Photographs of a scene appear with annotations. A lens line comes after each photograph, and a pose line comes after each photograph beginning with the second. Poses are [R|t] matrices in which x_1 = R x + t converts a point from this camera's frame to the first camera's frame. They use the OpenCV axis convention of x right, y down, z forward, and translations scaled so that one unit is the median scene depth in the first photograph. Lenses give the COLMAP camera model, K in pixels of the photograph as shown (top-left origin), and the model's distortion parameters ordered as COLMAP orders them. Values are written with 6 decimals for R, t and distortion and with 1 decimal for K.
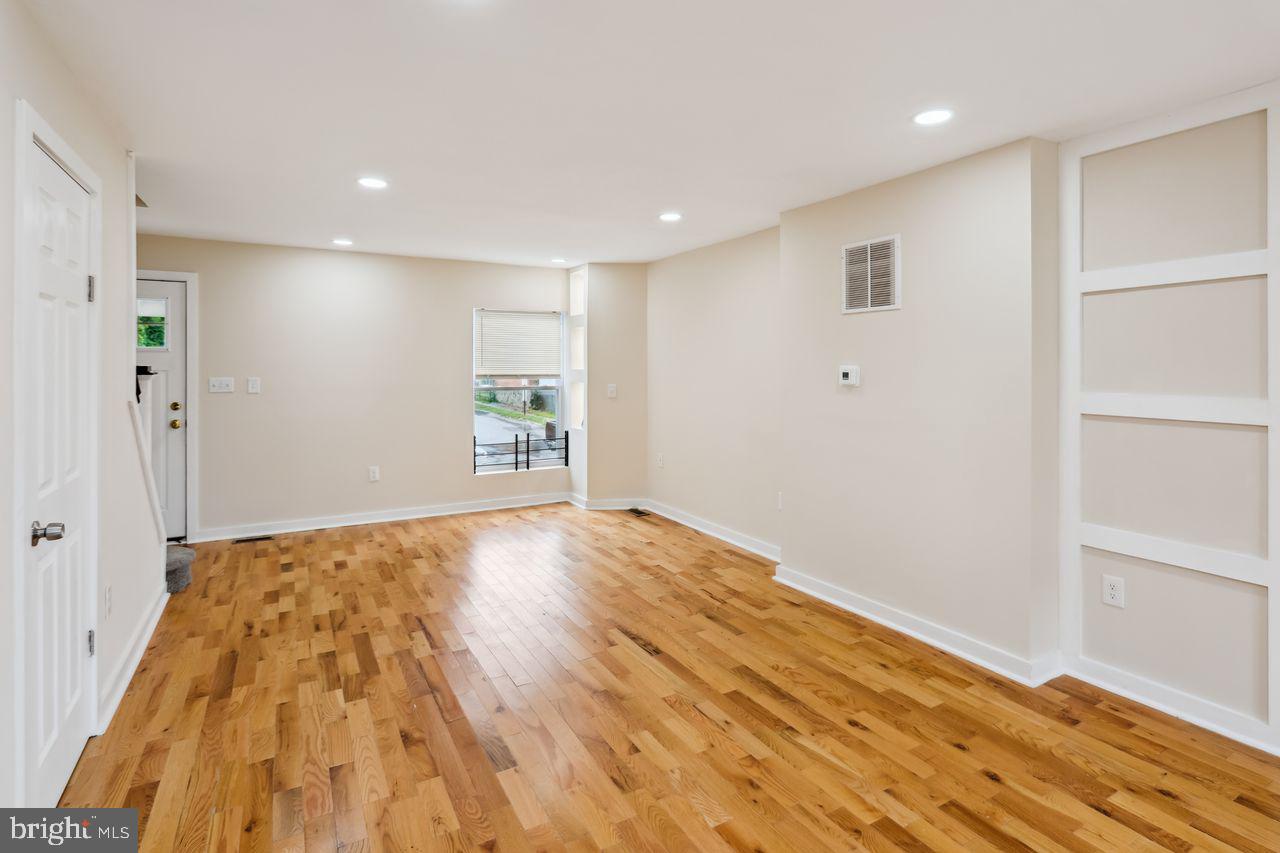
lens RADIAL K [[632.7, 0, 651.9], [0, 632.7, 372.4], [0, 0, 1]] dist [-0.000446, 0.000454]
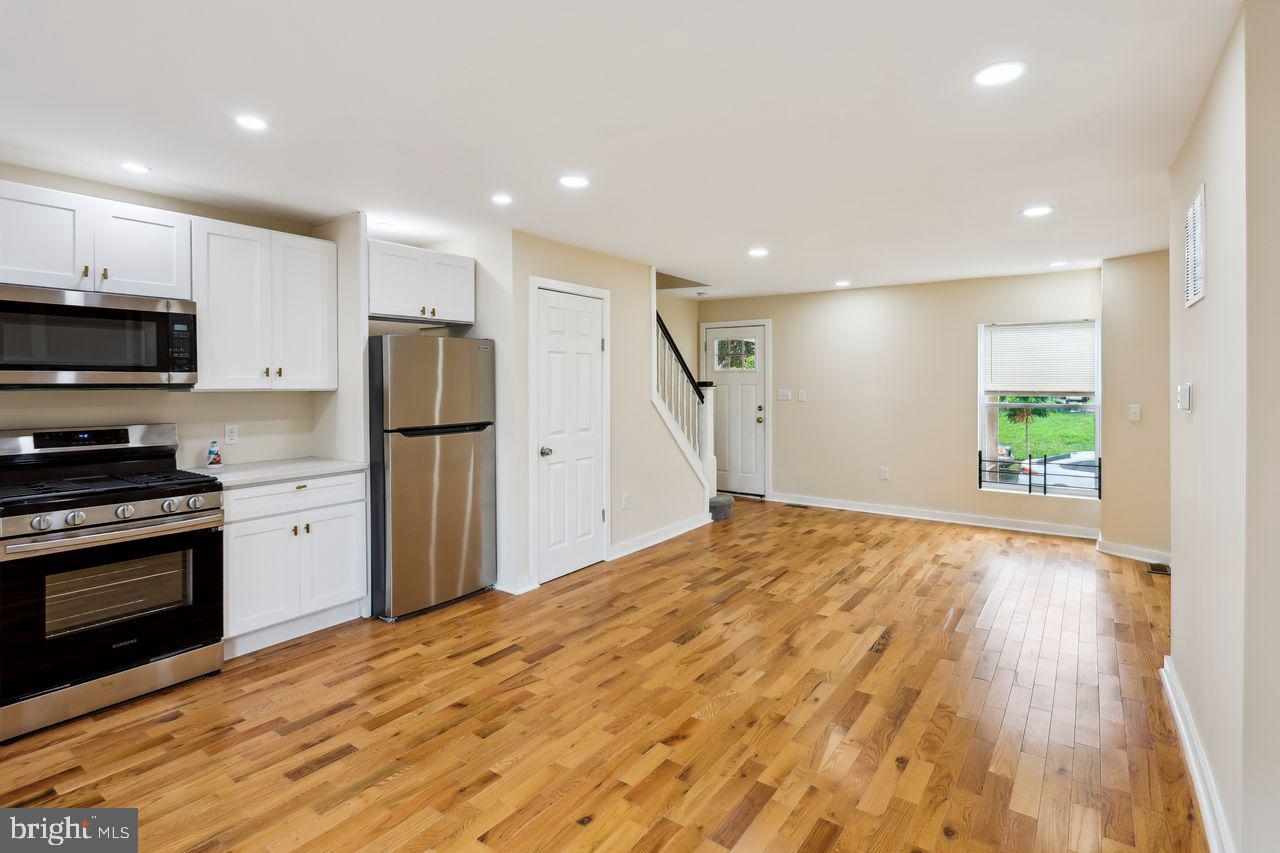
lens RADIAL K [[630.5, 0, 666.4], [0, 630.5, 407.3], [0, 0, 1]] dist [-0.000319, 0.000149]
pose [[0.432940, 0.036793, -0.900672, 0.910498], [-0.009251, 0.999295, 0.036375, -0.003350], [0.901375, -0.007416, 0.432975, 0.255621]]
